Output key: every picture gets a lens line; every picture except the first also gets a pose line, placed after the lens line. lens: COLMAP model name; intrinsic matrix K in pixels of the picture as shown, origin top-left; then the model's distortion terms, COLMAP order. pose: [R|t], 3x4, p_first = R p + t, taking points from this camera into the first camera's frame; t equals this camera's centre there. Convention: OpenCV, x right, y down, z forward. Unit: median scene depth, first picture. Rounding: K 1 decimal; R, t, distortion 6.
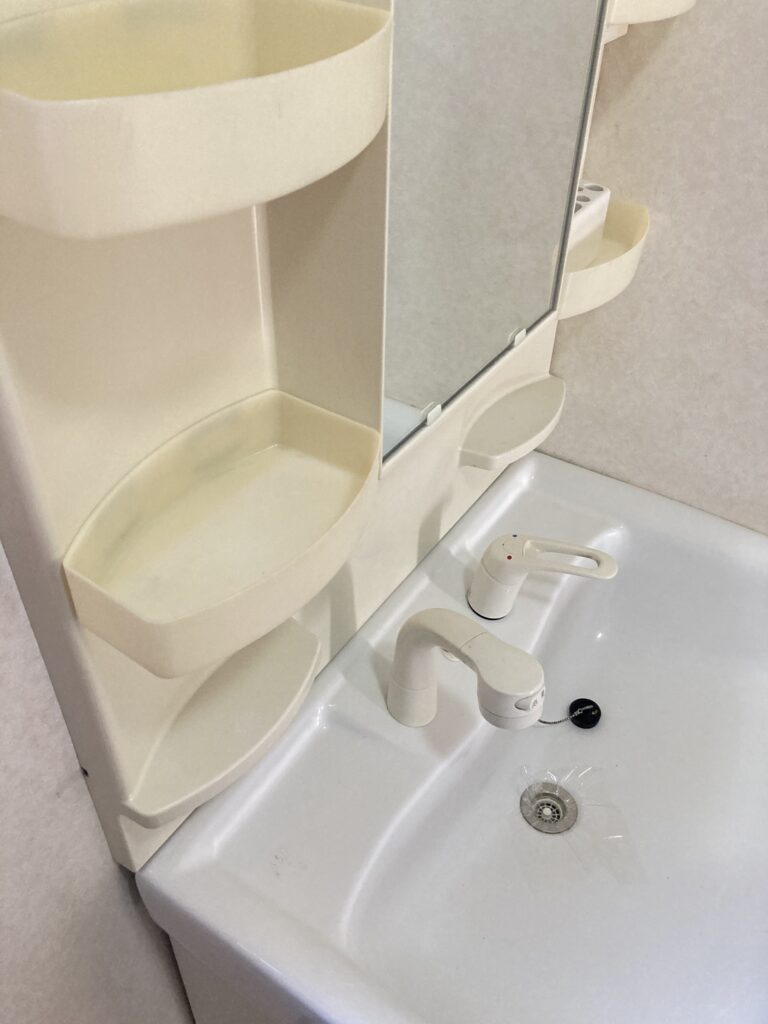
lens RADIAL K [[849.6, 0, 382.0], [0, 849.6, 502.4], [0, 0, 1]] dist [0.025106, -0.040935]
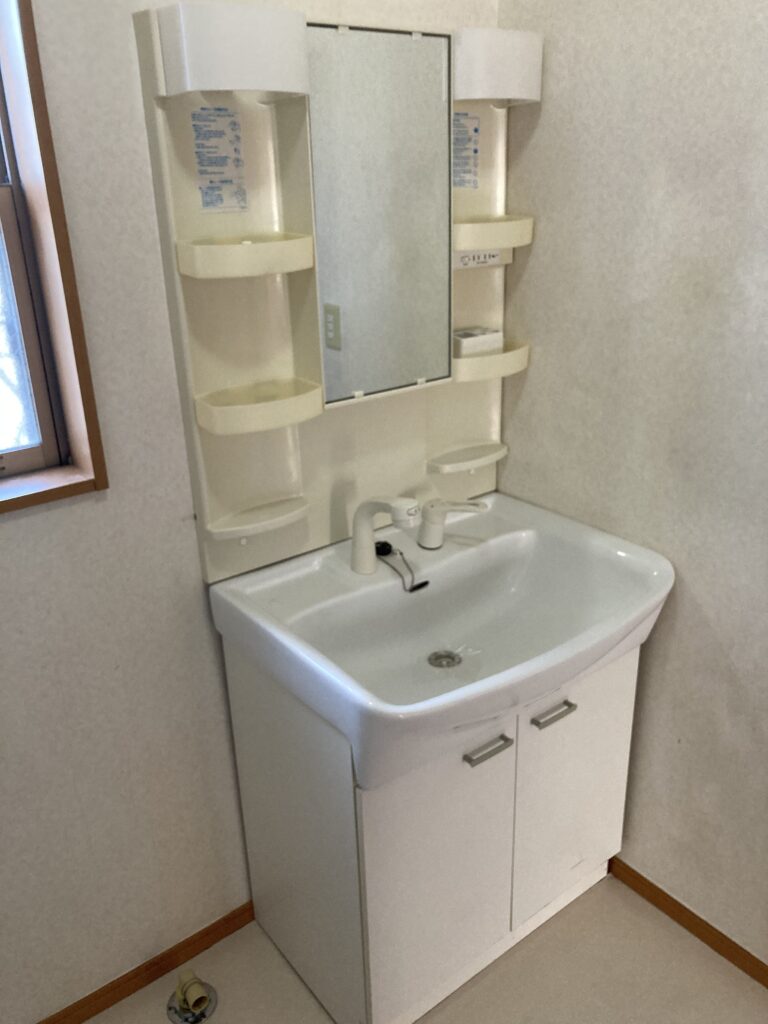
lens RADIAL K [[849.6, 0, 380.3], [0, 849.6, 510.1], [0, 0, 1]] dist [0.025106, -0.040935]
pose [[0.939938, 0.066518, -0.334801, 0.901999], [-0.166332, 0.945756, -0.279070, 0.823483], [0.298077, 0.317997, 0.900016, -0.977321]]
